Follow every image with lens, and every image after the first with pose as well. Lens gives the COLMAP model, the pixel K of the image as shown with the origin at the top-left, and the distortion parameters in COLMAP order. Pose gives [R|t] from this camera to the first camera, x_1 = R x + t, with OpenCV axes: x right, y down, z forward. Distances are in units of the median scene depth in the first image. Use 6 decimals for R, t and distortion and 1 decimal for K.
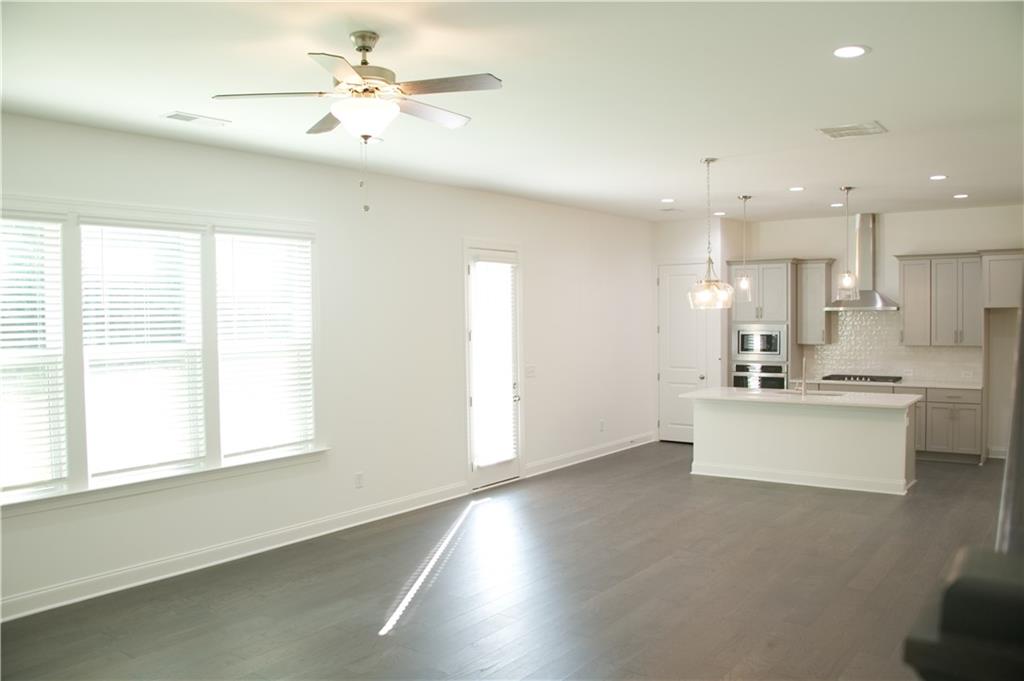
lens RADIAL K [[830.9, 0, 512.0], [0, 830.9, 340.5], [0, 0, 1]] dist [-0.083902, -0.005481]
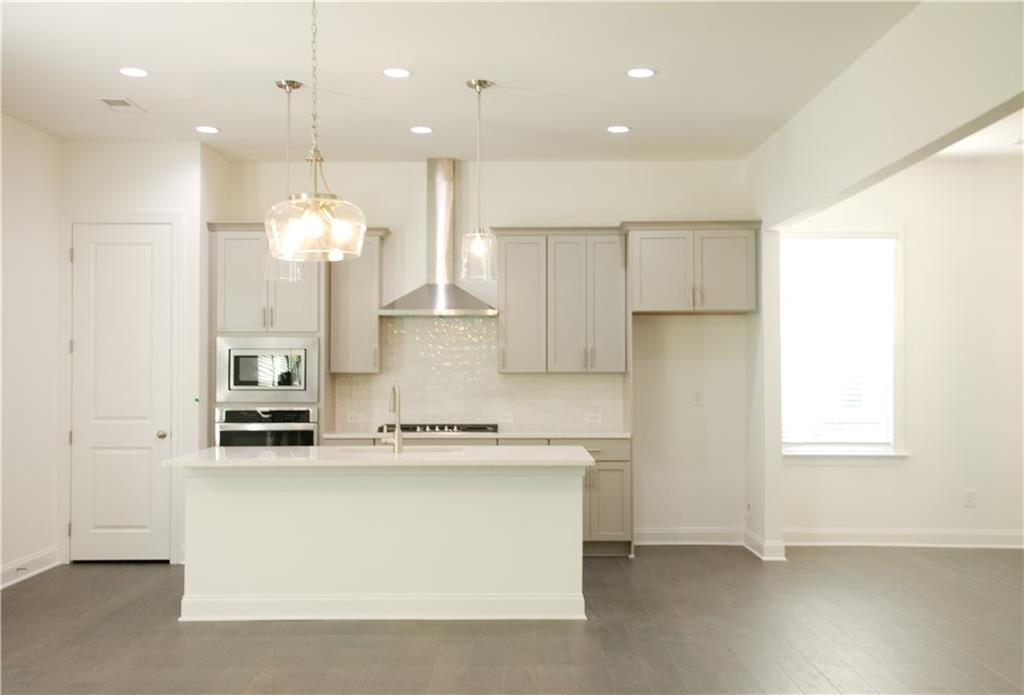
lens RADIAL K [[1158.9, 0, 512.0], [0, 1158.9, 347.5], [0, 0, 1]] dist [0.034927, 0.037076]
pose [[0.806814, 0.021220, 0.590425, -0.036640], [0.010971, 0.998644, -0.050884, 0.031827], [-0.590704, 0.047532, 0.805487, 0.284205]]
